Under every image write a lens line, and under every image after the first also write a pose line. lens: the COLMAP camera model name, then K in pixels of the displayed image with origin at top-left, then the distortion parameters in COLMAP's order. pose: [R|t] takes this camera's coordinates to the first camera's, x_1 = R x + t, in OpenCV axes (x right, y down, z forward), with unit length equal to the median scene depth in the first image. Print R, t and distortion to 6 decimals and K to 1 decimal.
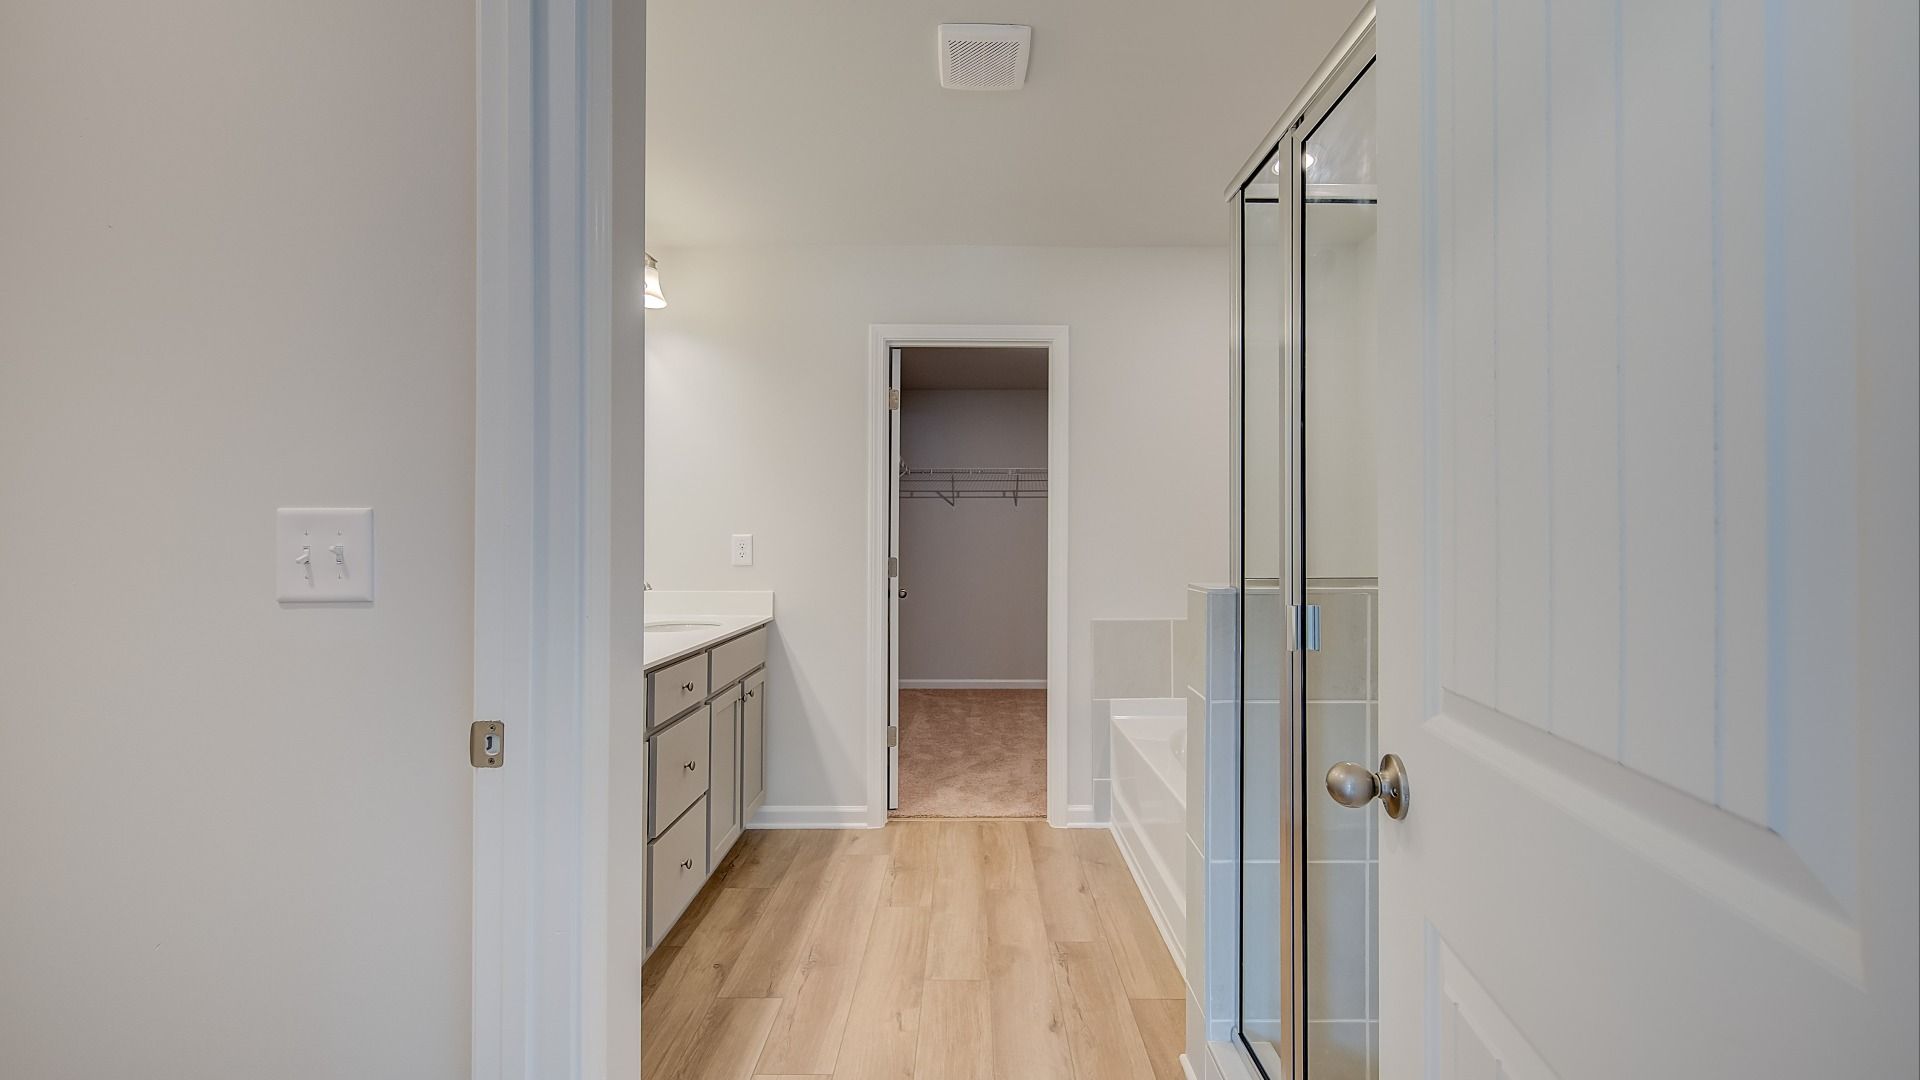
lens RADIAL K [[764.1, 0, 959.0], [0, 764.1, 541.7], [0, 0, 1]] dist [0.001752, -0.000780]
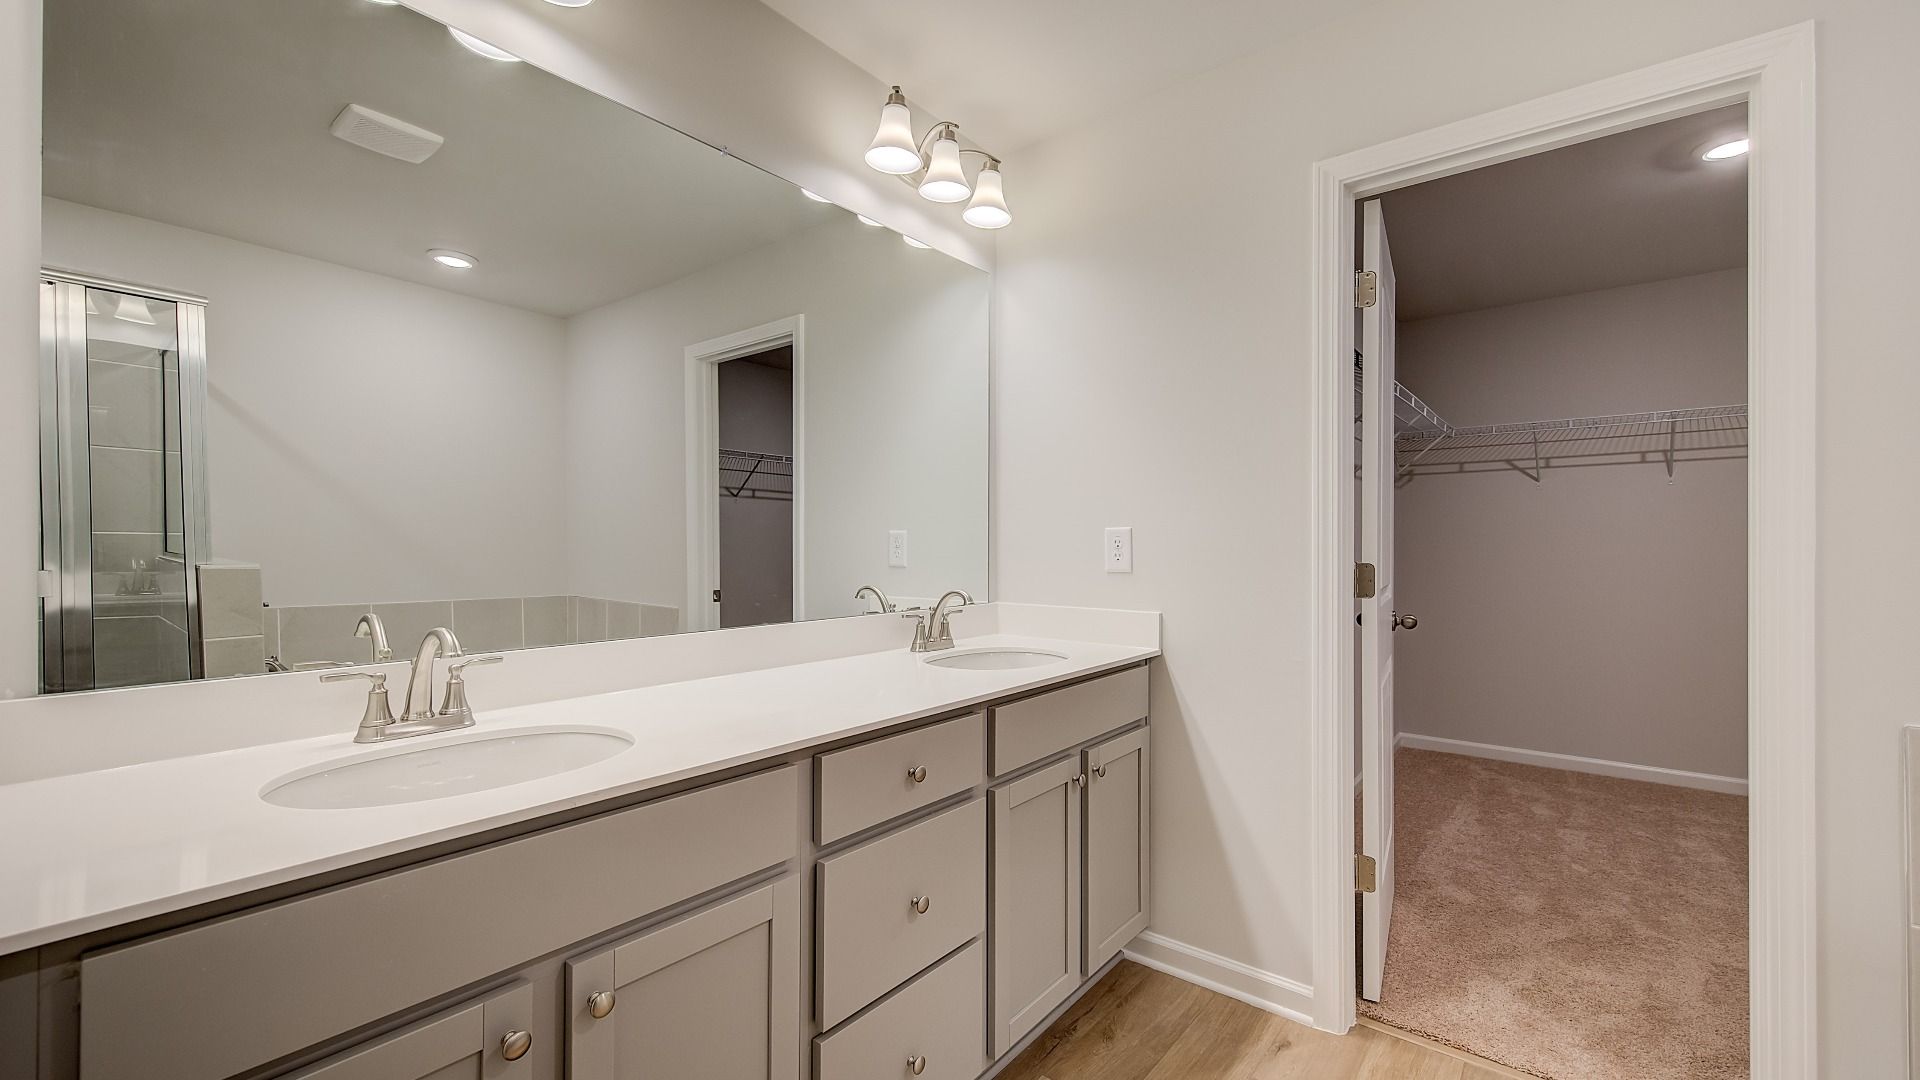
lens RADIAL K [[764.1, 0, 967.8], [0, 764.1, 541.0], [0, 0, 1]] dist [0.001752, -0.000780]
pose [[0.778646, -0.004366, -0.627448, 0.036759], [0.004778, 0.999988, -0.001029, 0.002616], [0.627445, -0.002197, 0.778658, 0.327346]]
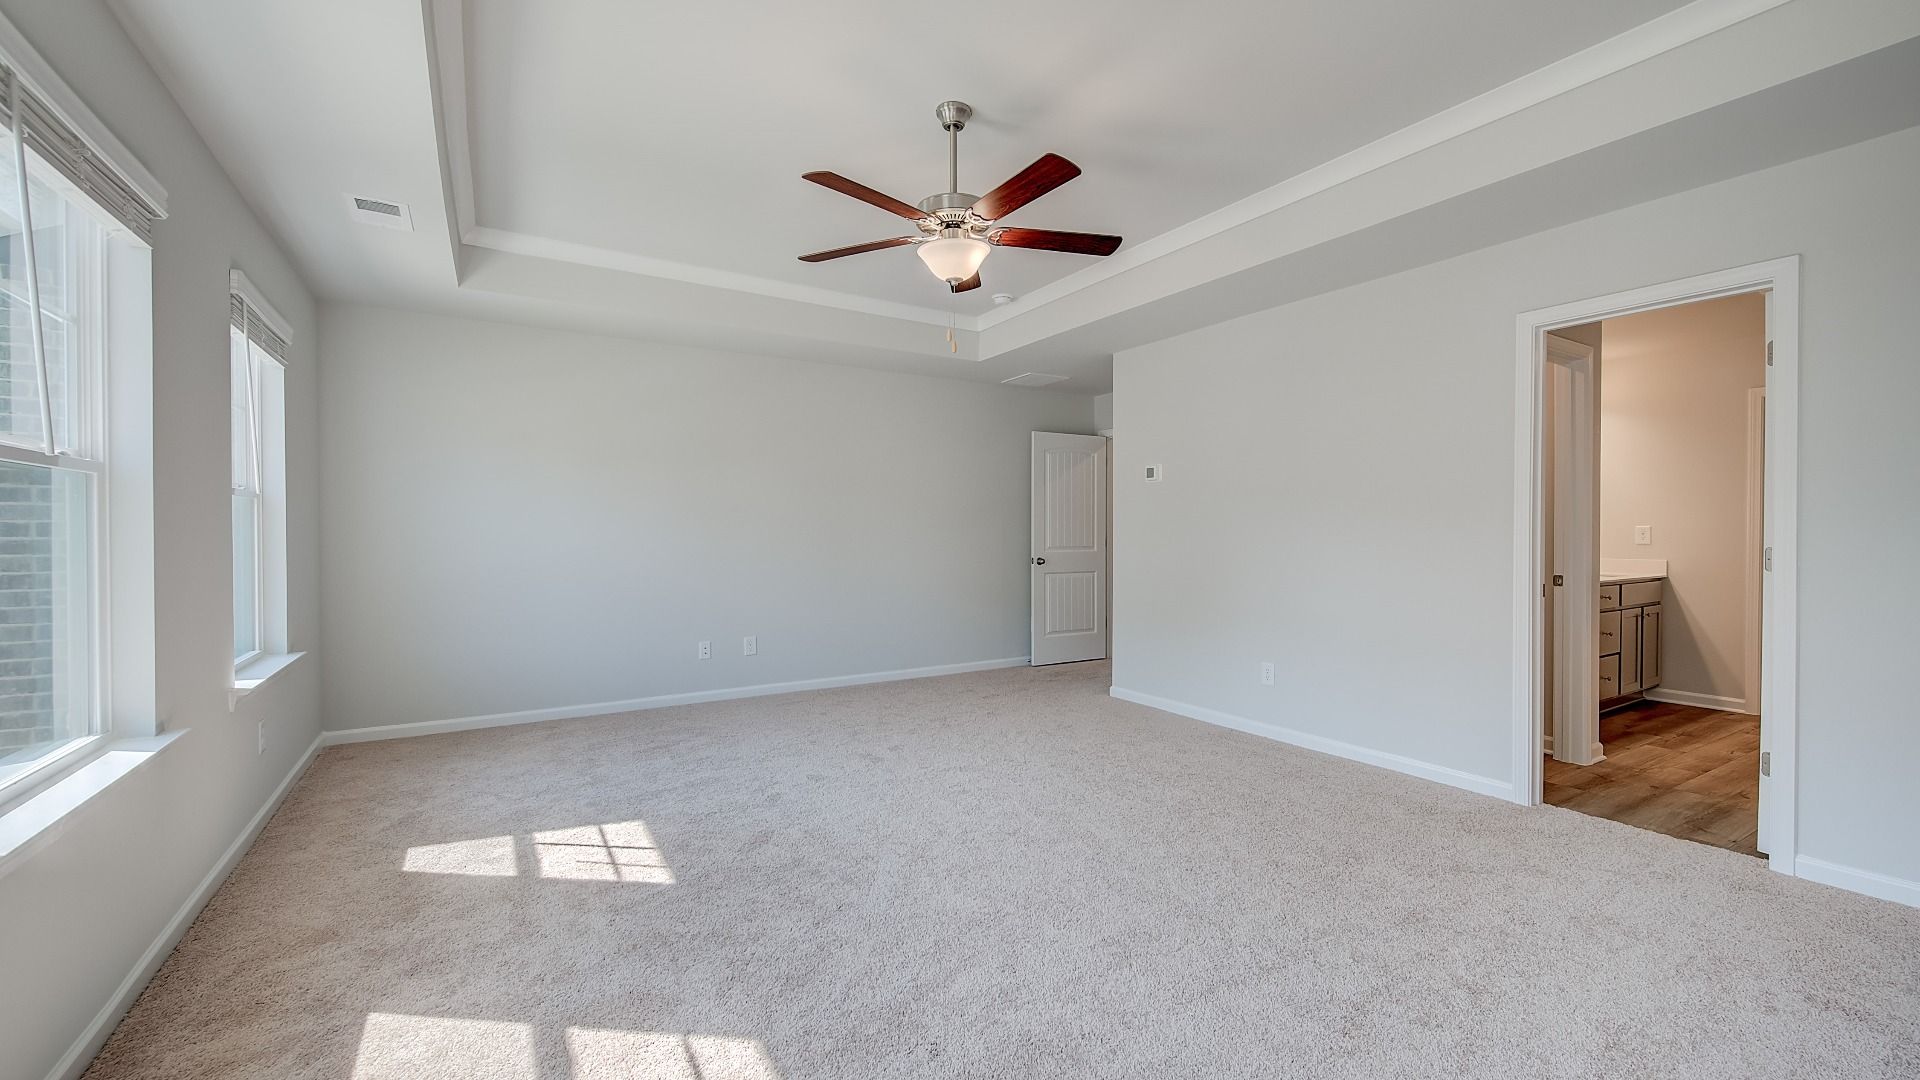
lens RADIAL K [[764.1, 0, 956.7], [0, 764.1, 538.9], [0, 0, 1]] dist [0.001752, -0.000780]
pose [[0.529244, 0.007989, -0.848432, 0.301948], [0.000742, 0.999951, 0.009879, 0.000536], [0.848470, -0.005858, 0.529212, -1.026730]]
